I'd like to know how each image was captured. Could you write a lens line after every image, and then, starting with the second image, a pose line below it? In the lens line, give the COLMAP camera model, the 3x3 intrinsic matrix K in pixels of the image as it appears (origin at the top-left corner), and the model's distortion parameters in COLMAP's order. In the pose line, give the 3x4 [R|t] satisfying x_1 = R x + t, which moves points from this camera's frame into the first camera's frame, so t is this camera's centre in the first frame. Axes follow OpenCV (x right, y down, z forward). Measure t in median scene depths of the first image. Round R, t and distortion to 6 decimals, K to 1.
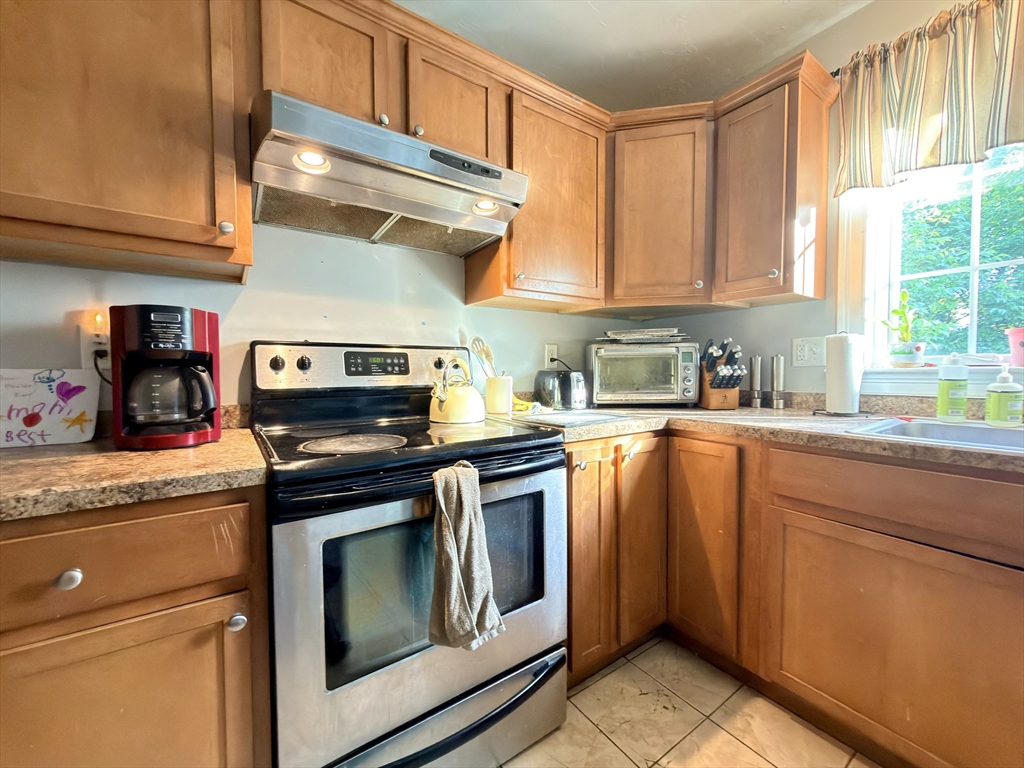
lens RADIAL K [[407.5, 0, 516.3], [0, 407.5, 385.4], [0, 0, 1]] dist [-0.002200, 0.001256]
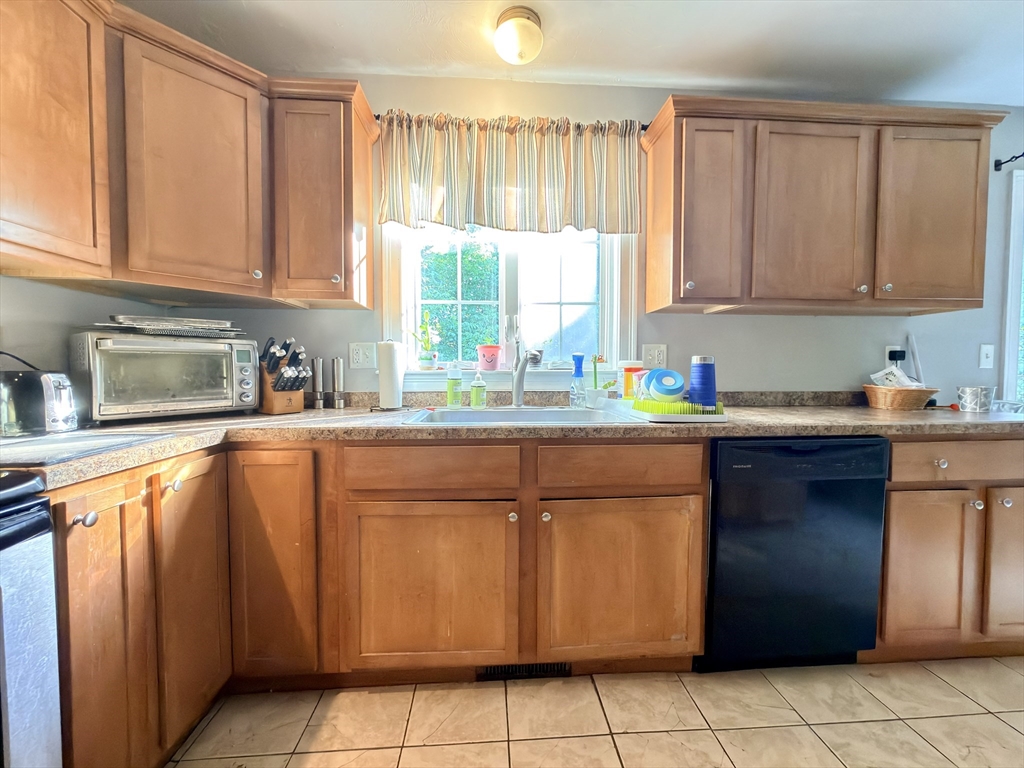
lens RADIAL K [[407.5, 0, 513.3], [0, 407.5, 384.7], [0, 0, 1]] dist [-0.002200, 0.001256]
pose [[0.516507, -0.022933, 0.855976, -0.031074], [0.028884, 0.999539, 0.009351, -0.001203], [-0.855796, 0.019894, 0.516931, 0.083205]]
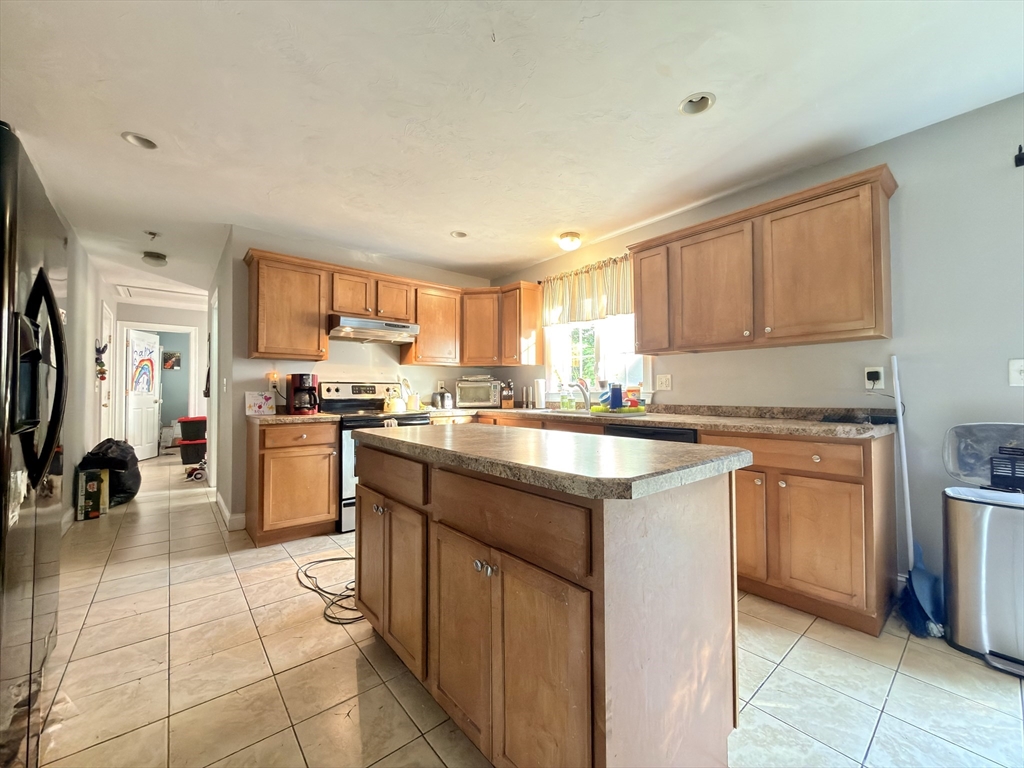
lens RADIAL K [[407.5, 0, 512.4], [0, 407.5, 384.4], [0, 0, 1]] dist [-0.002200, 0.001256]
pose [[0.996129, 0.003506, 0.087838, 0.386723], [0.001669, 0.998270, -0.058779, 0.067860], [-0.087892, 0.058698, 0.994399, -1.713229]]
